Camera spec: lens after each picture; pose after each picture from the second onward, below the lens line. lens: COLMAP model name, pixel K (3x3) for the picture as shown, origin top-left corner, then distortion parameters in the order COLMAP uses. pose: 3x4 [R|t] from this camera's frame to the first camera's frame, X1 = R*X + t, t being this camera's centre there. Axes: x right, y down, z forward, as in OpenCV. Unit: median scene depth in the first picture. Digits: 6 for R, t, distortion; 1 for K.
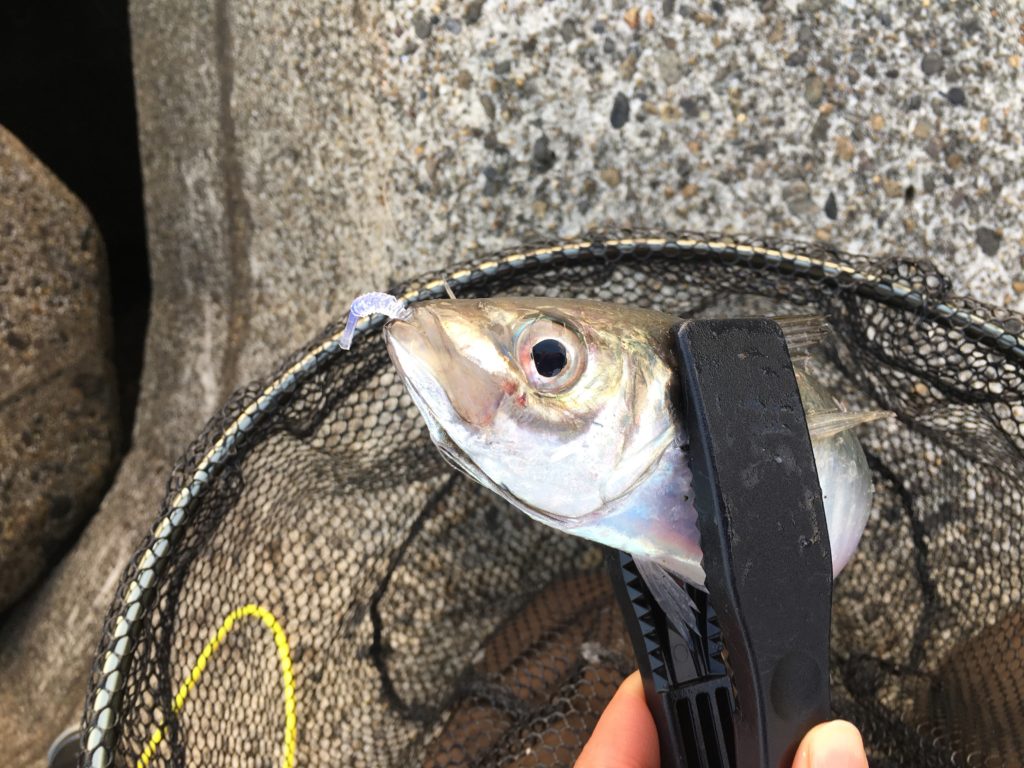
lens RADIAL K [[881.1, 0, 511.6], [0, 881.1, 384.9], [0, 0, 1]] dist [0.078036, -0.120879]
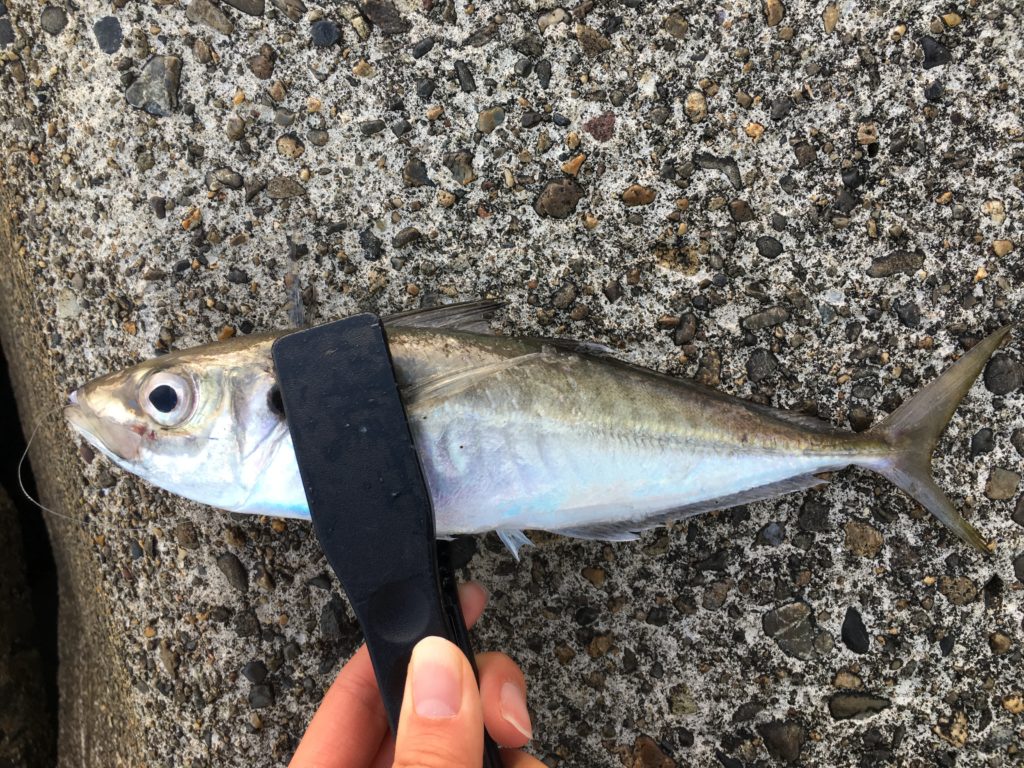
lens RADIAL K [[881.1, 0, 510.7], [0, 881.1, 384.0], [0, 0, 1]] dist [0.078036, -0.120879]
pose [[0.984934, -0.128567, -0.115655, 0.232192], [0.130758, 0.991347, 0.011528, -0.403394], [0.113172, -0.026477, 0.993223, 0.414028]]
